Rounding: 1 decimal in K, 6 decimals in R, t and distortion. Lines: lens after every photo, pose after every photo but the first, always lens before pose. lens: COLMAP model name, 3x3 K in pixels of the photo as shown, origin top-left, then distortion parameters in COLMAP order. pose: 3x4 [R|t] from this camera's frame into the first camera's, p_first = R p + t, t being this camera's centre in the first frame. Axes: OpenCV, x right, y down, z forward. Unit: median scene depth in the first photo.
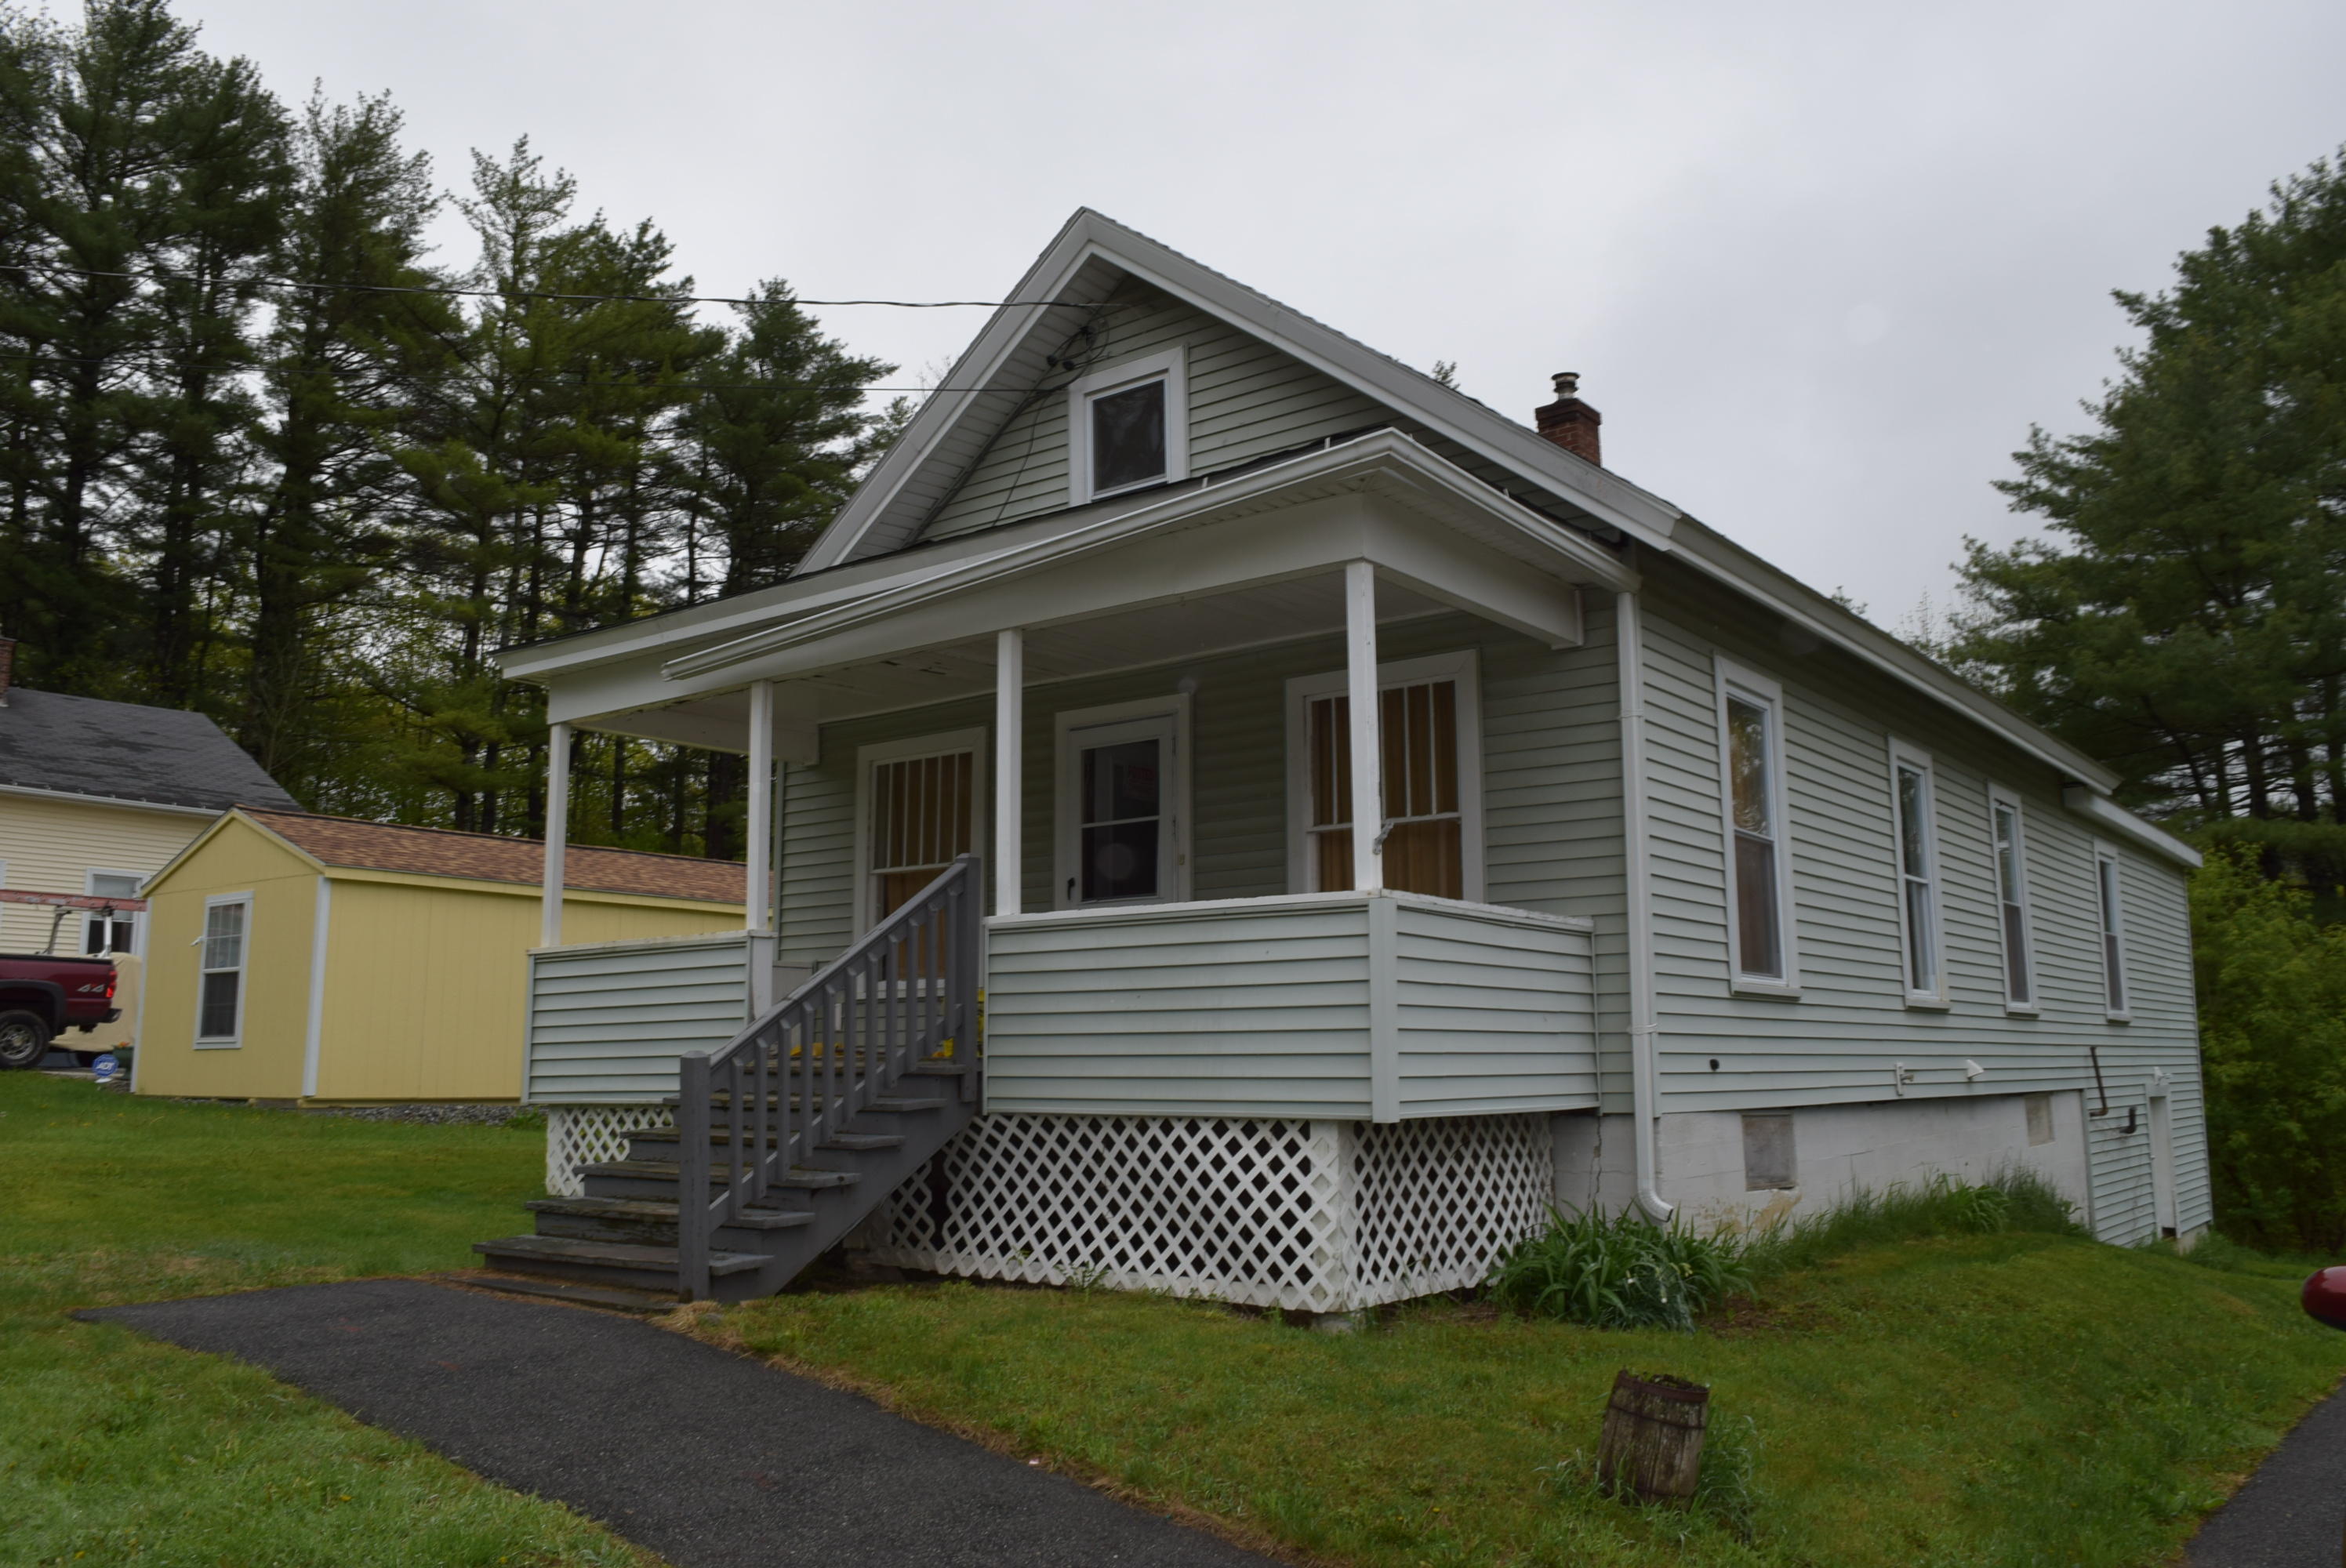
lens RADIAL K [[1821.3, 0, 1173.0], [0, 1821.3, 784.0], [0, 0, 1]] dist [-0.006789, -0.004572]
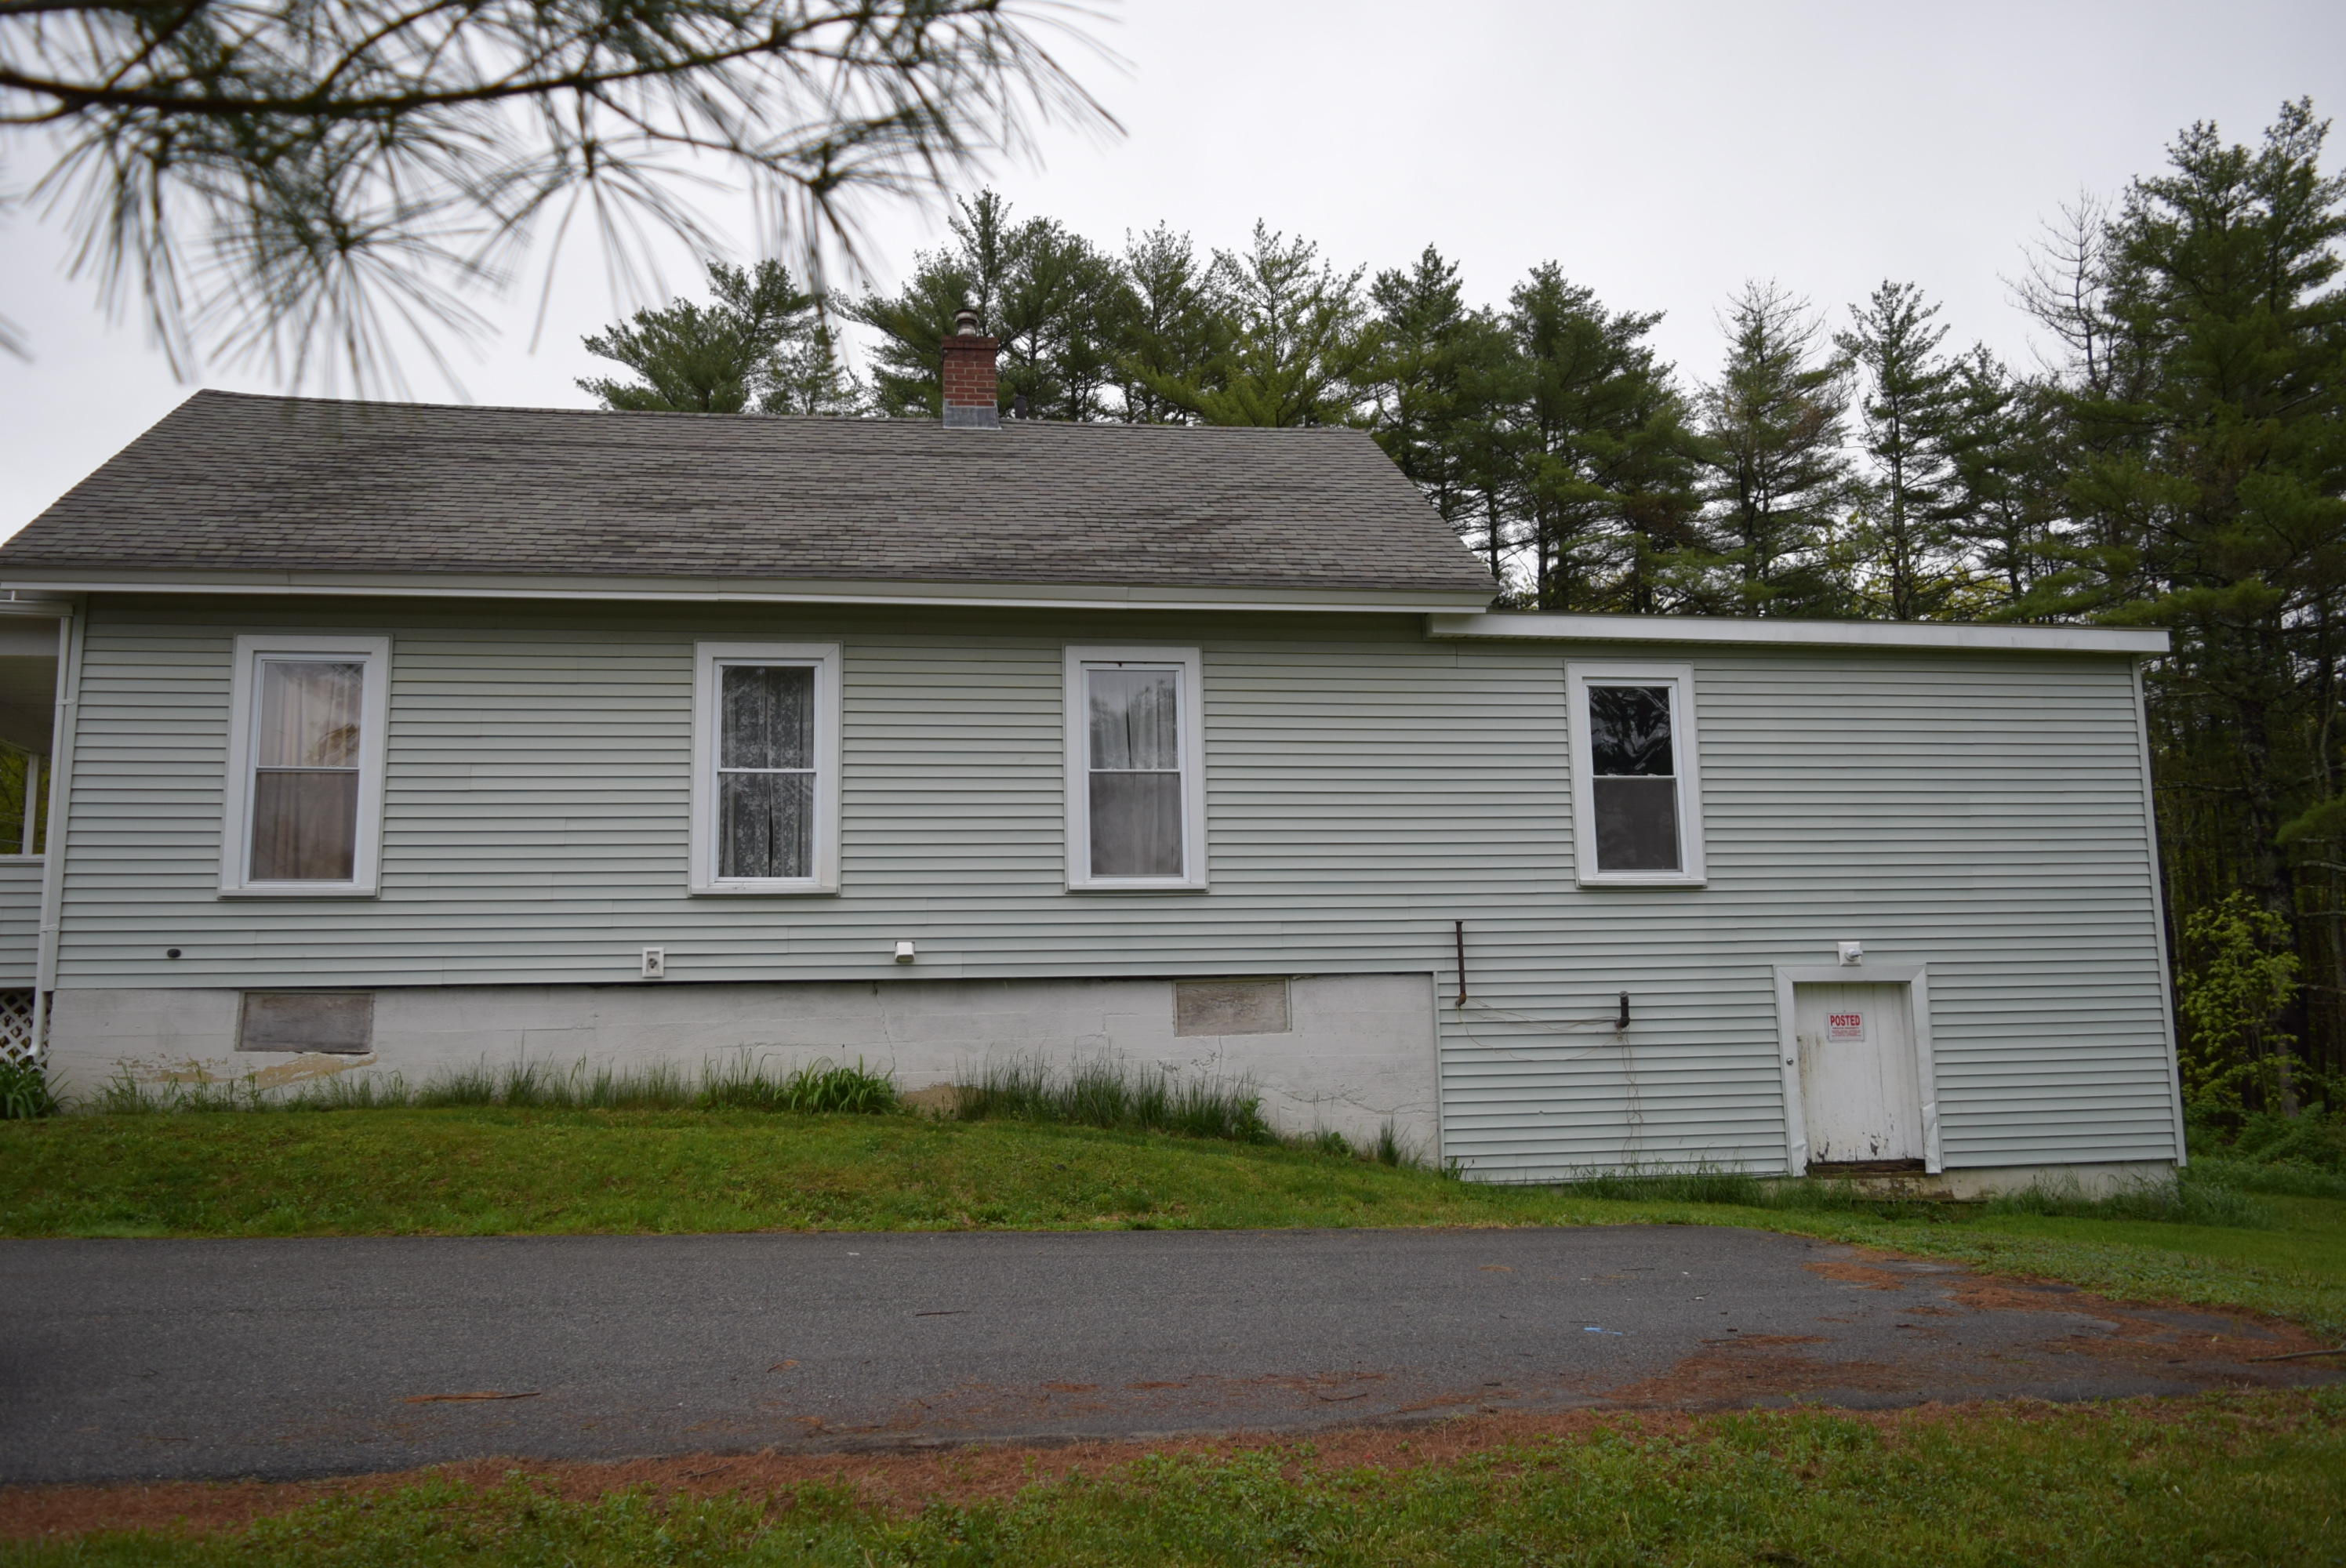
lens RADIAL K [[1821.3, 0, 1173.0], [0, 1821.3, 784.0], [0, 0, 1]] dist [-0.006789, -0.004572]
pose [[0.731198, -0.117794, -0.671919, 0.980382], [0.123163, 0.991588, -0.039806, 0.099162], [0.670955, -0.053649, 0.739555, 0.297195]]
